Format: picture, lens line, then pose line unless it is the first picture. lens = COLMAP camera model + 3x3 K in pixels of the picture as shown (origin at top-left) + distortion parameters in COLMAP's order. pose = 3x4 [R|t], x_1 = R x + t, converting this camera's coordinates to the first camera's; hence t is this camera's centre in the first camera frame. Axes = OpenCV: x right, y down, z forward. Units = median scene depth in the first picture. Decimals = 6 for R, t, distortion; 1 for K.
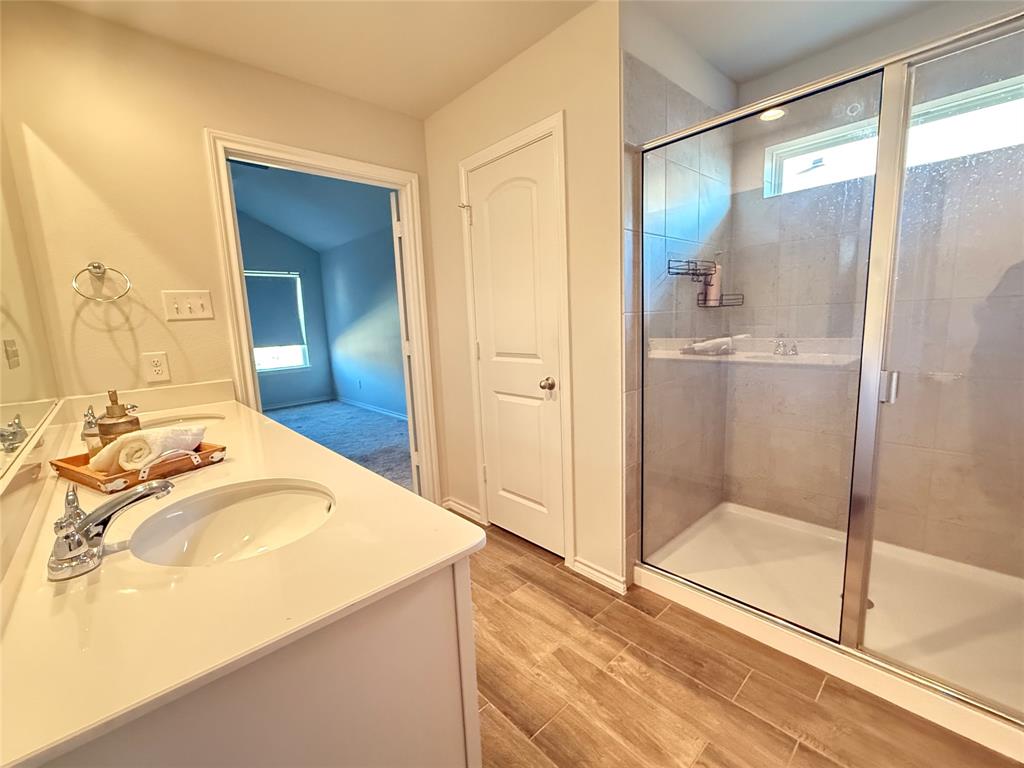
lens RADIAL K [[410.4, 0, 512.0], [0, 410.4, 384.0], [0, 0, 1]] dist [0.000483, 0.000040]
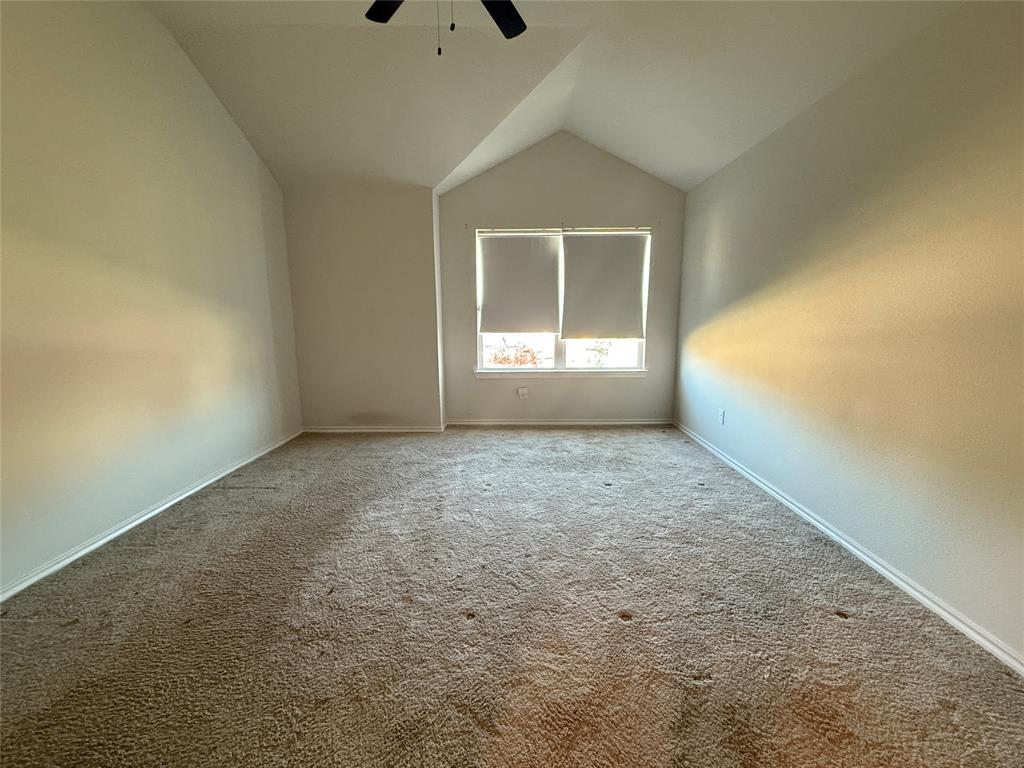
lens RADIAL K [[410.4, 0, 512.0], [0, 410.4, 384.0], [0, 0, 1]] dist [0.000483, 0.000040]
pose [[0.696812, 0.142188, -0.703019, -0.178405], [-0.130668, 0.988917, 0.070498, -0.041913], [0.705251, 0.042738, 0.707669, 0.389774]]
